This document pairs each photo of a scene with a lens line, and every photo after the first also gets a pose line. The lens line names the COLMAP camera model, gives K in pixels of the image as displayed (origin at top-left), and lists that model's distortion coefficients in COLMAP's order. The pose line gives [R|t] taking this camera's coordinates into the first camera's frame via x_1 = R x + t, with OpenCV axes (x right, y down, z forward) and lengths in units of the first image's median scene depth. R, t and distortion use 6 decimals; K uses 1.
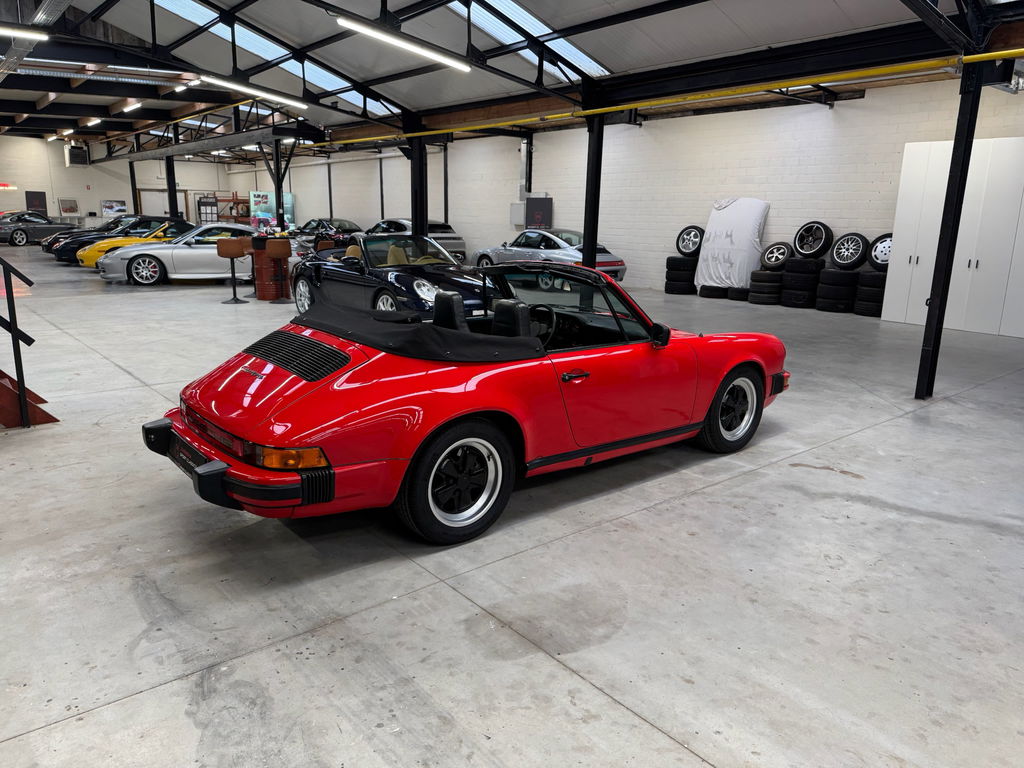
lens RADIAL K [[719.1, 0, 516.2], [0, 719.1, 386.3], [0, 0, 1]] dist [0.048591, -0.059900]
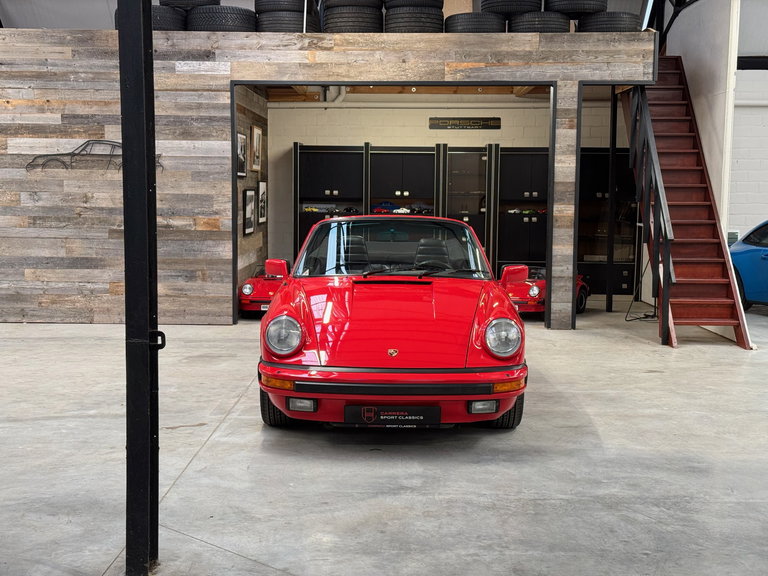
lens RADIAL K [[1069.1, 0, 383.7], [0, 1069.1, 285.6], [0, 0, 1]] dist [0.120433, 0.000000]
pose [[-0.641033, 0.039297, -0.766507, 1.305373], [-0.204076, 0.954011, 0.219580, -0.421456], [0.739885, 0.297184, -0.603533, 1.977157]]
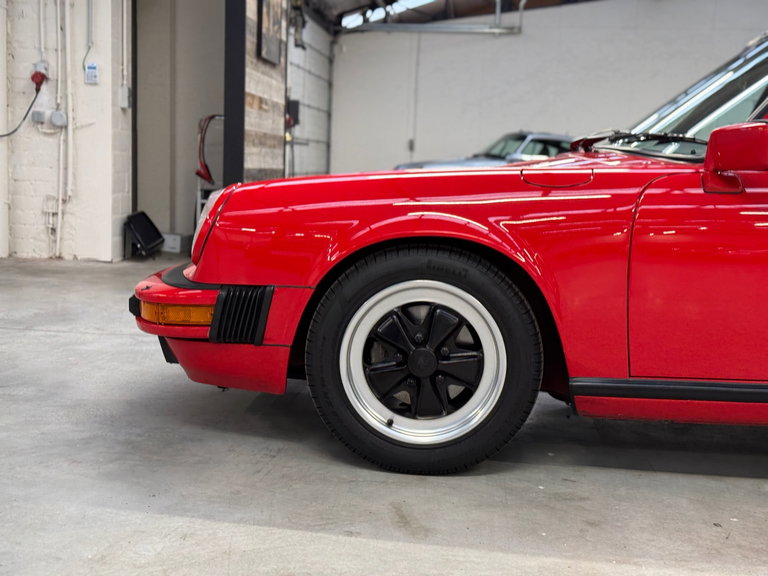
lens RADIAL K [[1069.1, 0, 387.6], [0, 1069.1, 273.6], [0, 0, 1]] dist [0.120433, 0.000000]
pose [[-0.716386, -0.119884, 0.687327, -0.286536], [0.112963, 0.952200, 0.283821, -0.252920], [-0.688499, 0.280968, -0.668600, 1.691141]]
